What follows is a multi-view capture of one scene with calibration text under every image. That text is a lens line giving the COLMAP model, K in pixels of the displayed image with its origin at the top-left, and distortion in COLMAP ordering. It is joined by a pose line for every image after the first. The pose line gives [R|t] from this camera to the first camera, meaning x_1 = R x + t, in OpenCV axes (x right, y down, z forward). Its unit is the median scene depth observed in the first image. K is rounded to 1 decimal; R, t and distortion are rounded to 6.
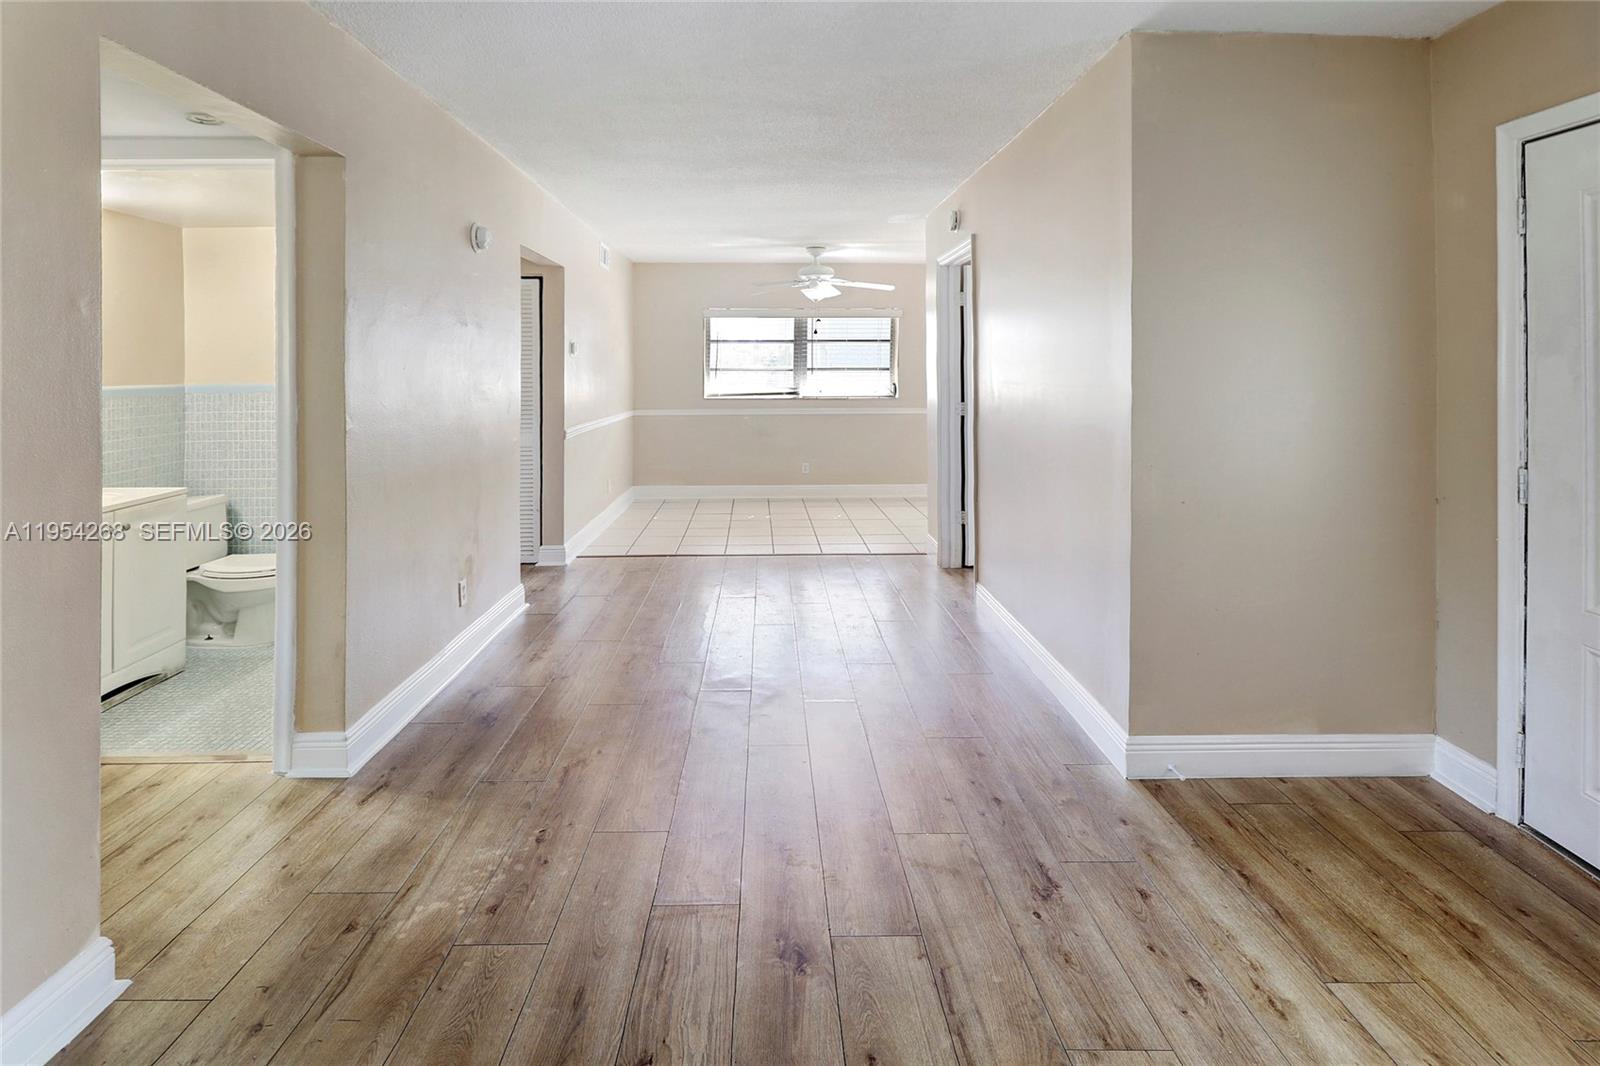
lens RADIAL K [[817.5, 0, 815.3], [0, 817.5, 368.7], [0, 0, 1]] dist [0.035758, -0.008992]
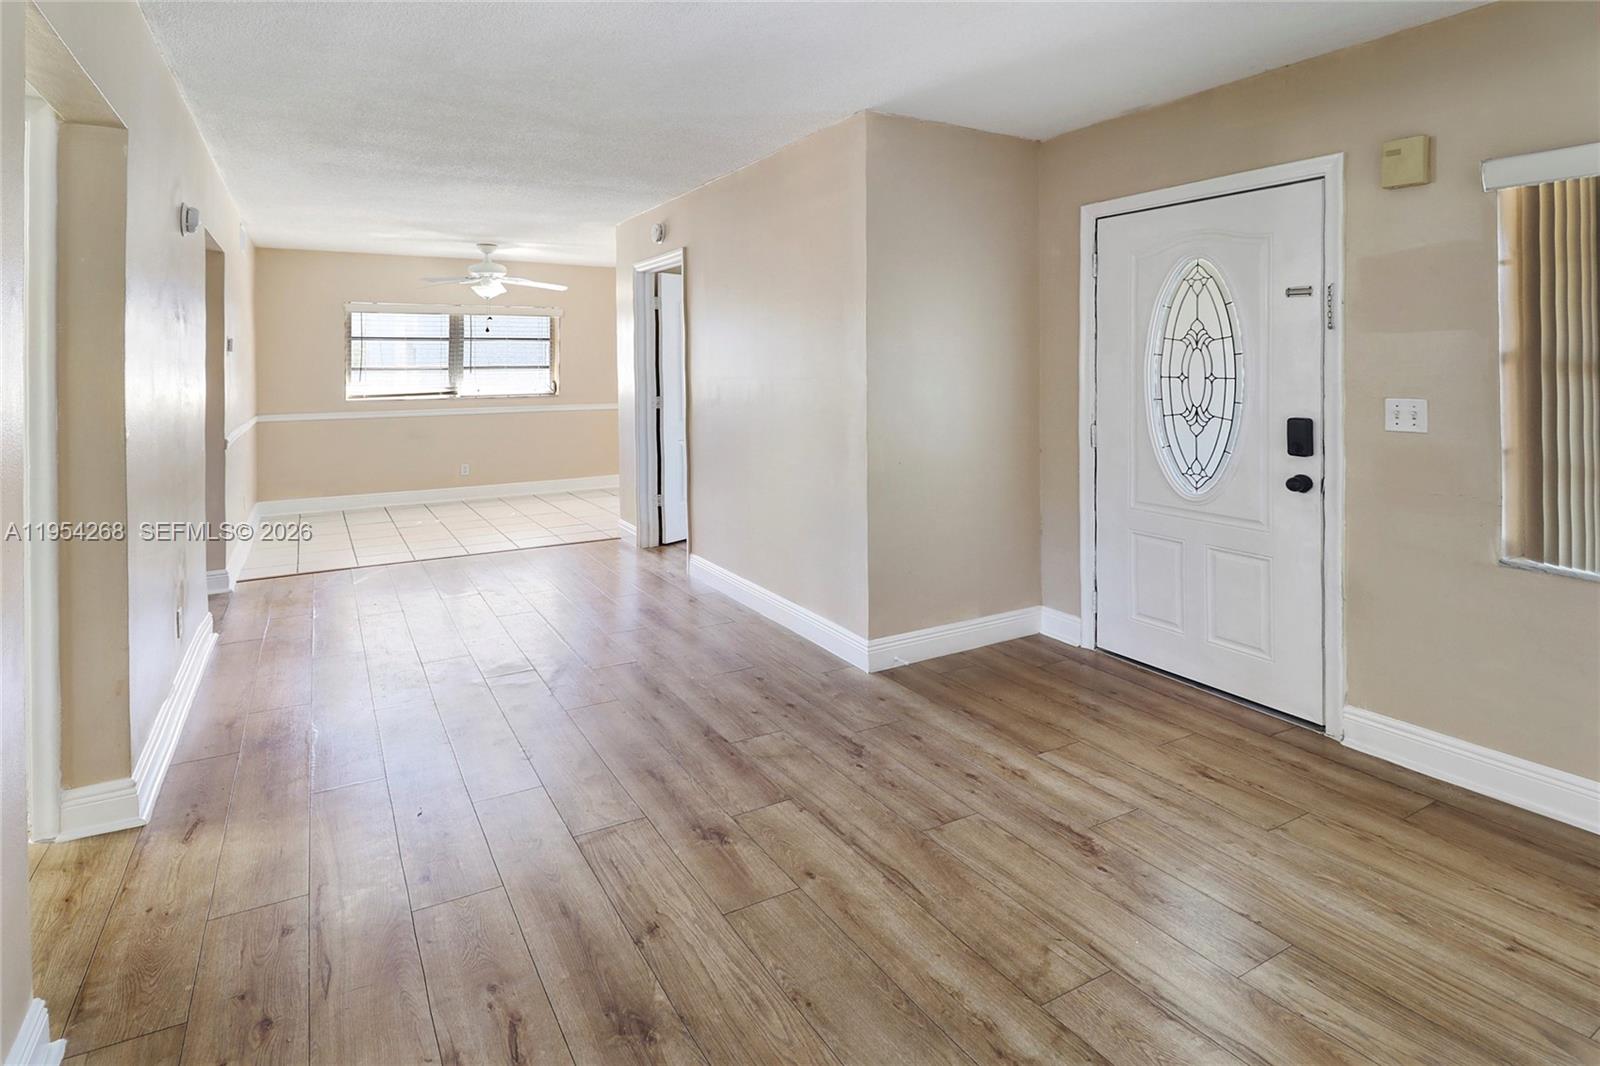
lens RADIAL K [[817.5, 0, 766.5], [0, 817.5, 376.6], [0, 0, 1]] dist [0.035758, -0.008992]
pose [[0.891712, -0.010338, 0.452486, -0.364679], [0.006143, 0.999923, 0.010739, 0.006848], [-0.452562, -0.006796, 0.891707, -0.094607]]
